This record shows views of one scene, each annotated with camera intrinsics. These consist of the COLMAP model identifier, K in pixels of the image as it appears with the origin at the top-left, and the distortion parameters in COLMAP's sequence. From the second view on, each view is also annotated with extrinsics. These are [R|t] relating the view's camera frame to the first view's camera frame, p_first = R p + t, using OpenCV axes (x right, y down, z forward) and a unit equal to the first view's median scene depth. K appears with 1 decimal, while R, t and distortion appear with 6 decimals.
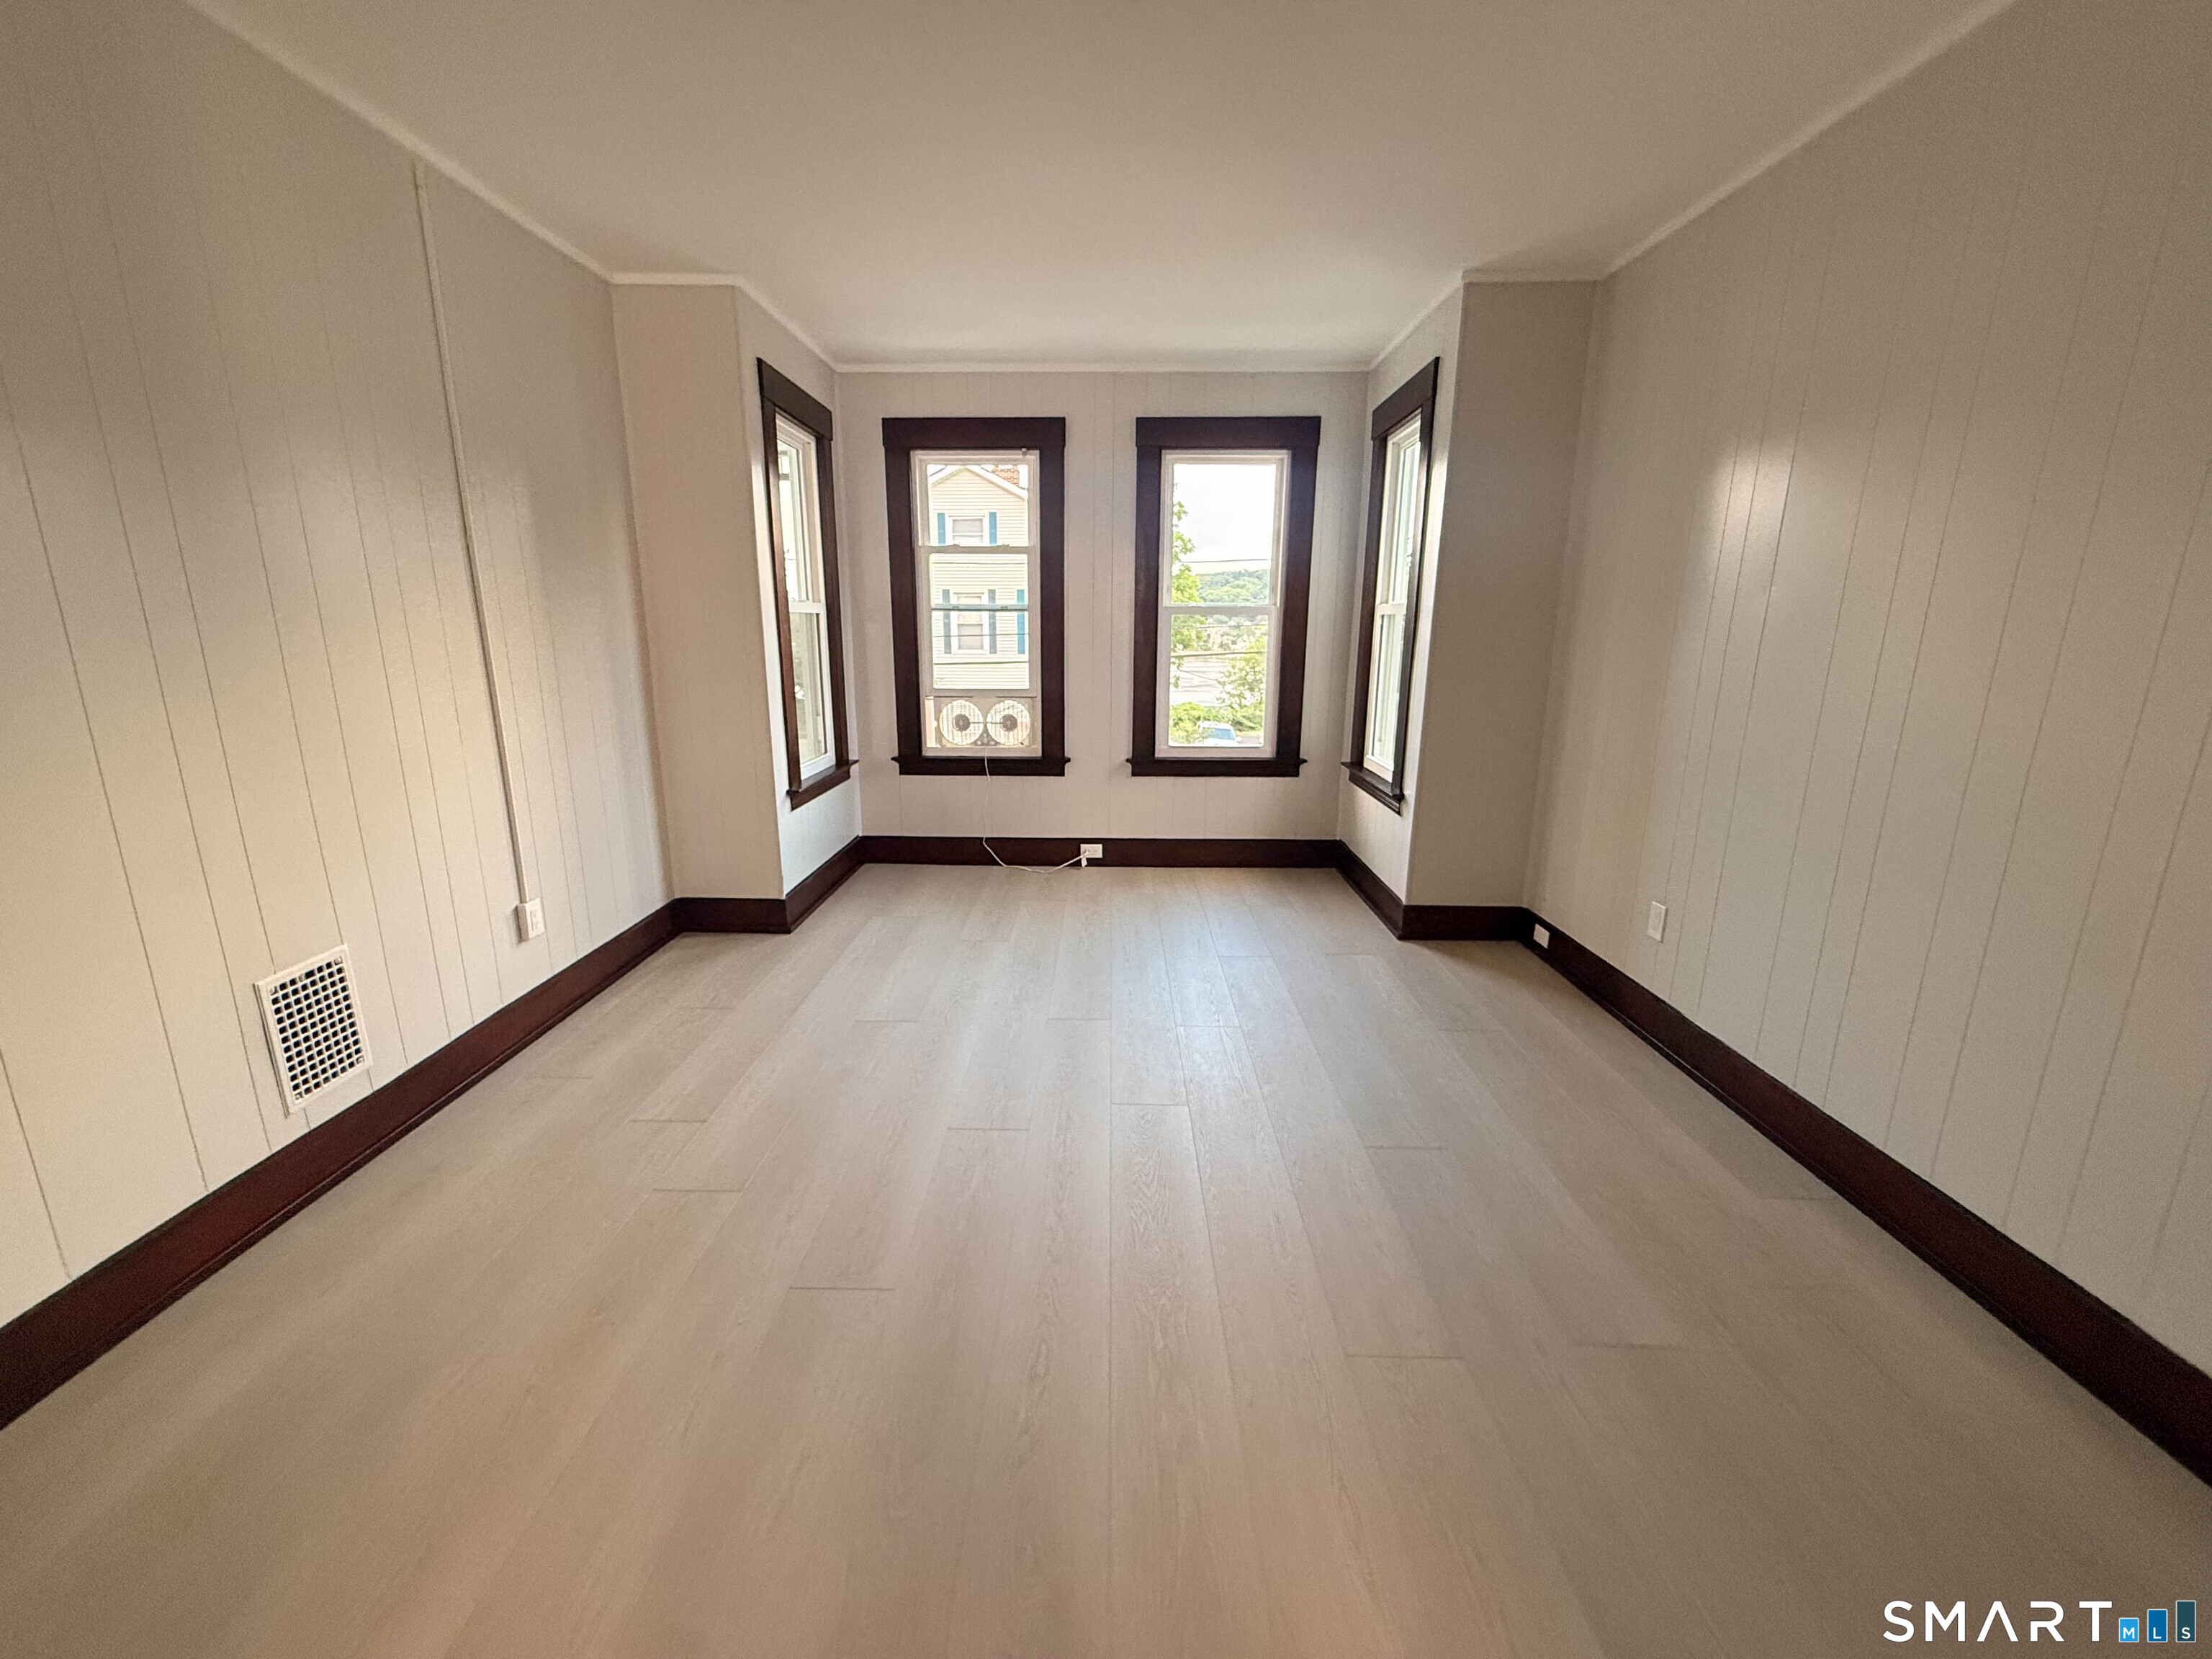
lens RADIAL K [[882.4, 0, 1090.4], [0, 882.4, 830.2], [0, 0, 1]] dist [-0.008003, 0.000152]
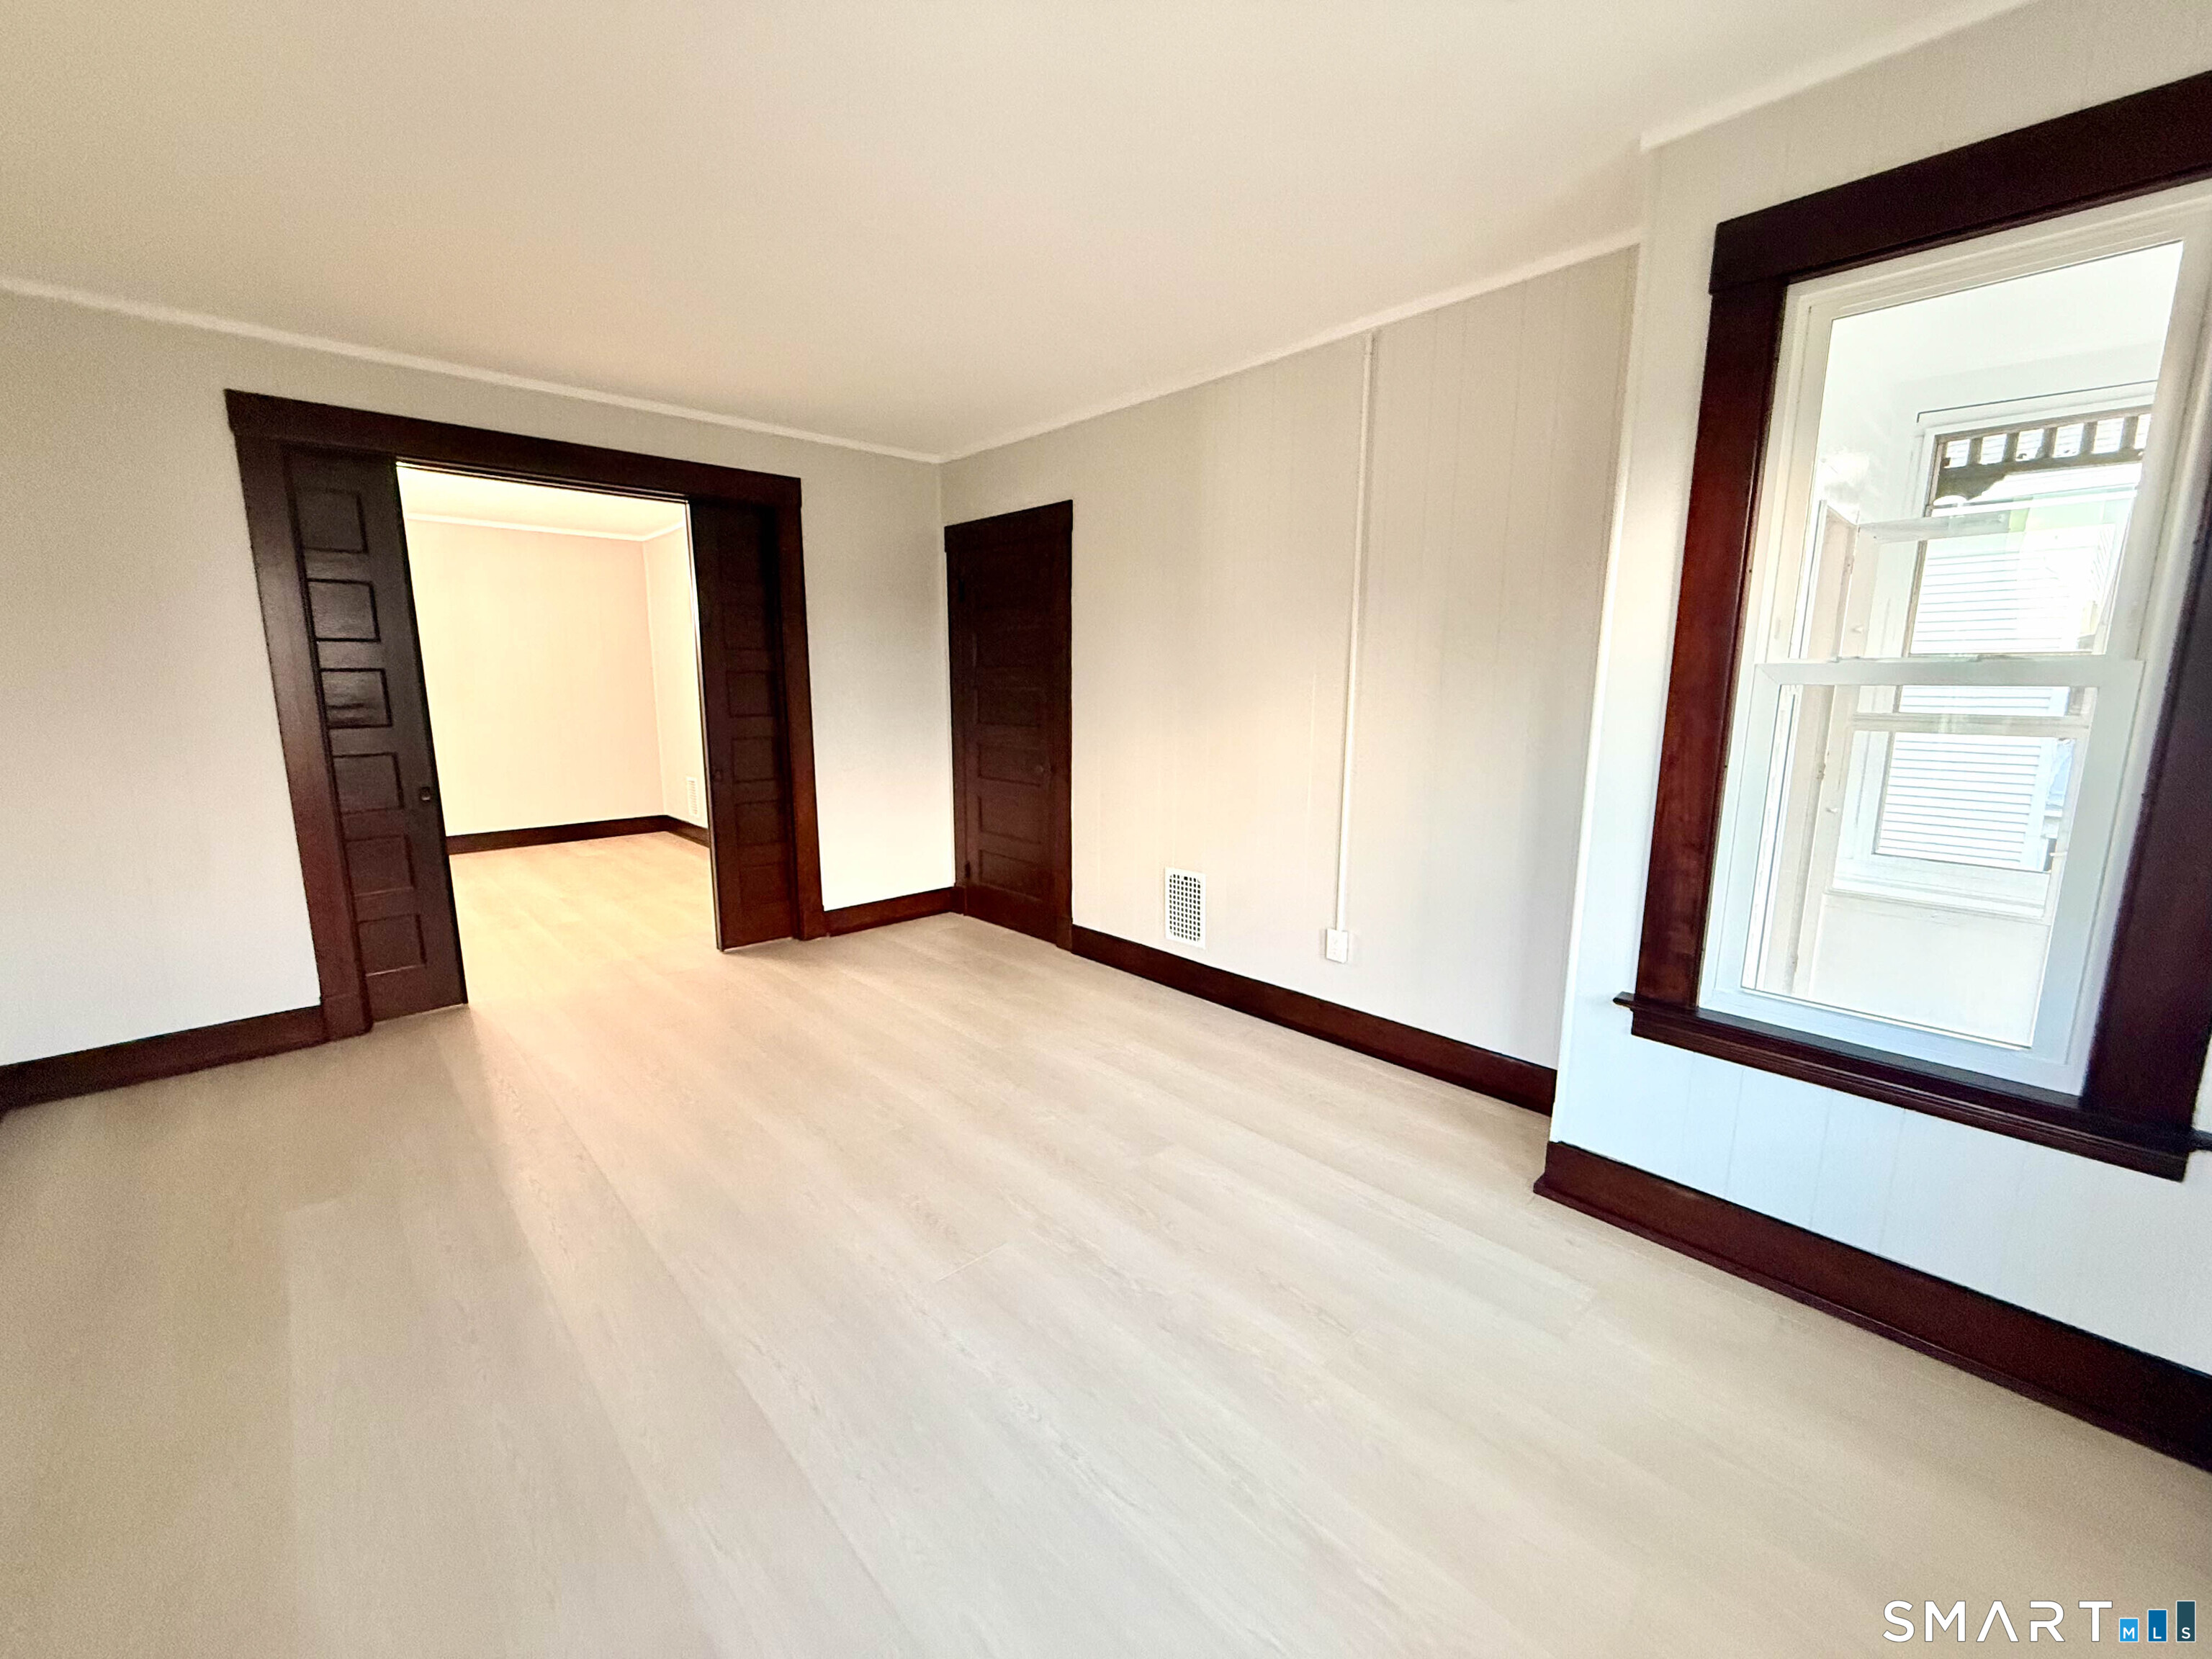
lens RADIAL K [[882.4, 0, 1090.4], [0, 882.4, 830.2], [0, 0, 1]] dist [-0.008003, 0.000152]
pose [[-0.722934, 0.113938, -0.681458, 0.503639], [-0.156945, 0.933444, 0.322568, -0.485945], [0.672856, 0.340147, -0.656936, 1.987946]]
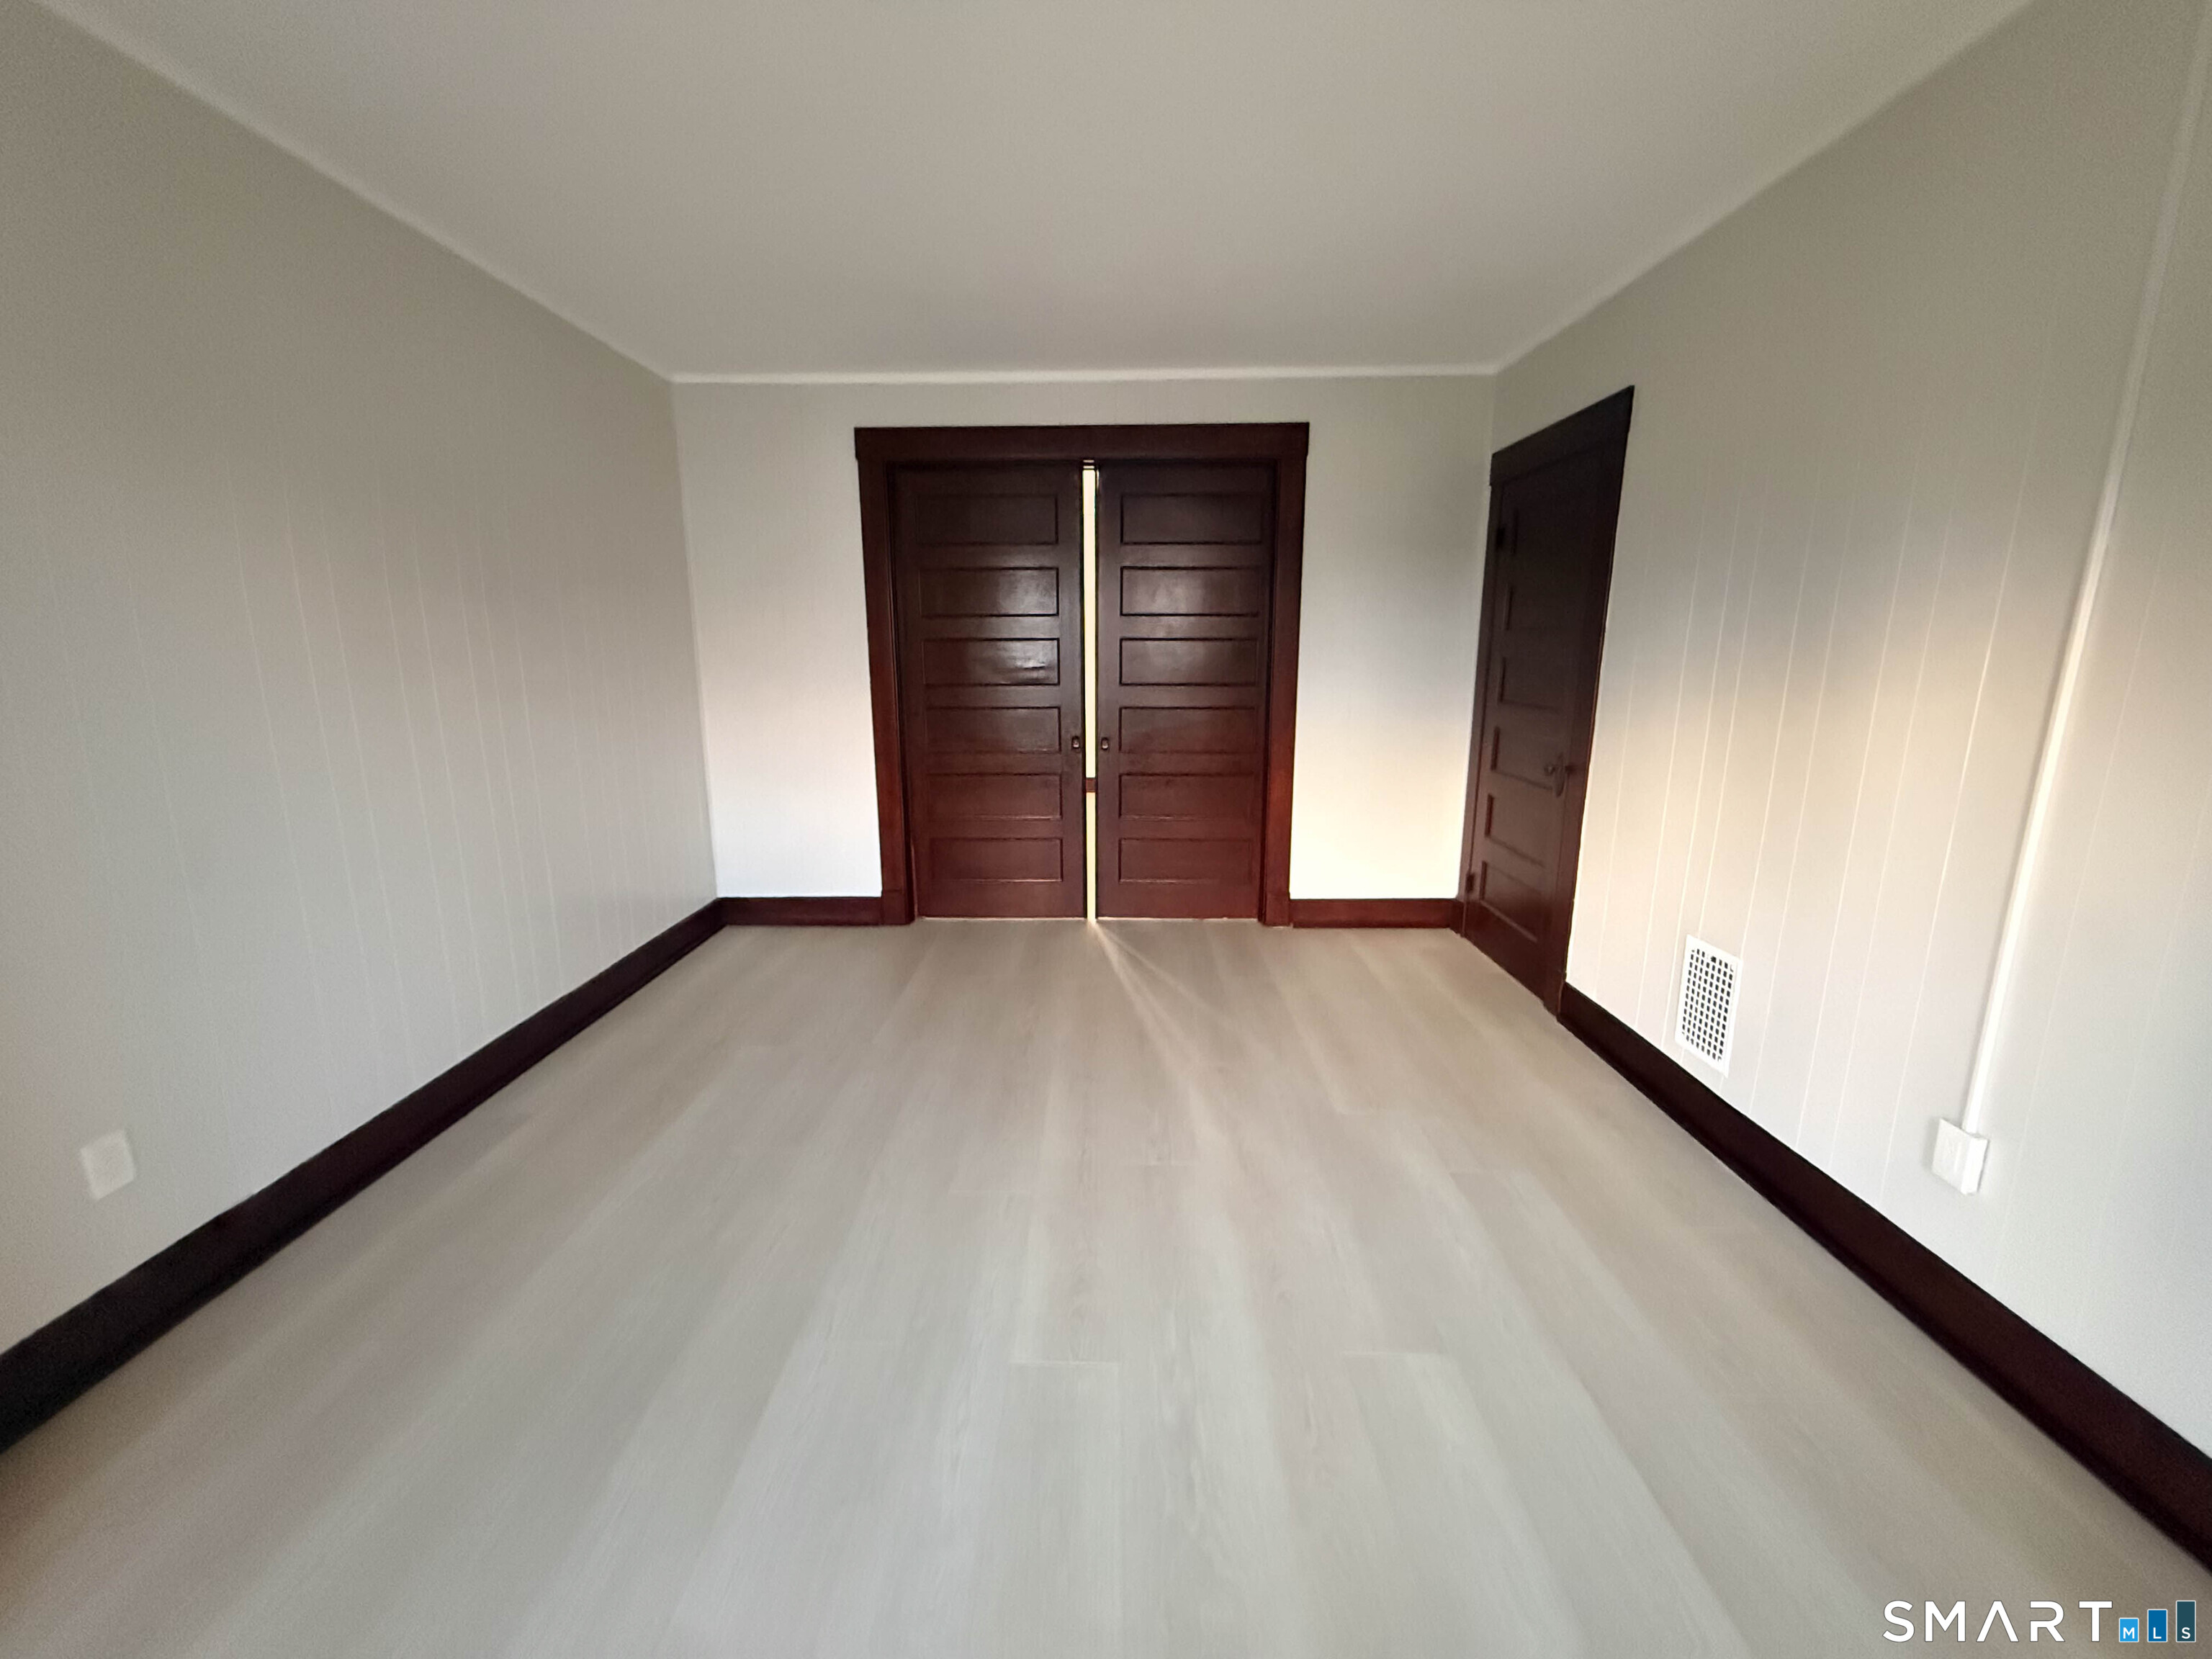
lens RADIAL K [[880.0, 0, 1095.3], [0, 880.0, 831.5], [0, 0, 1]] dist [0.012139, 0.000017]
pose [[-0.999994, -0.001474, -0.003175, -0.042010], [-0.002671, 0.907533, 0.419972, -0.480692], [0.002262, 0.419978, -0.907531, 1.948421]]
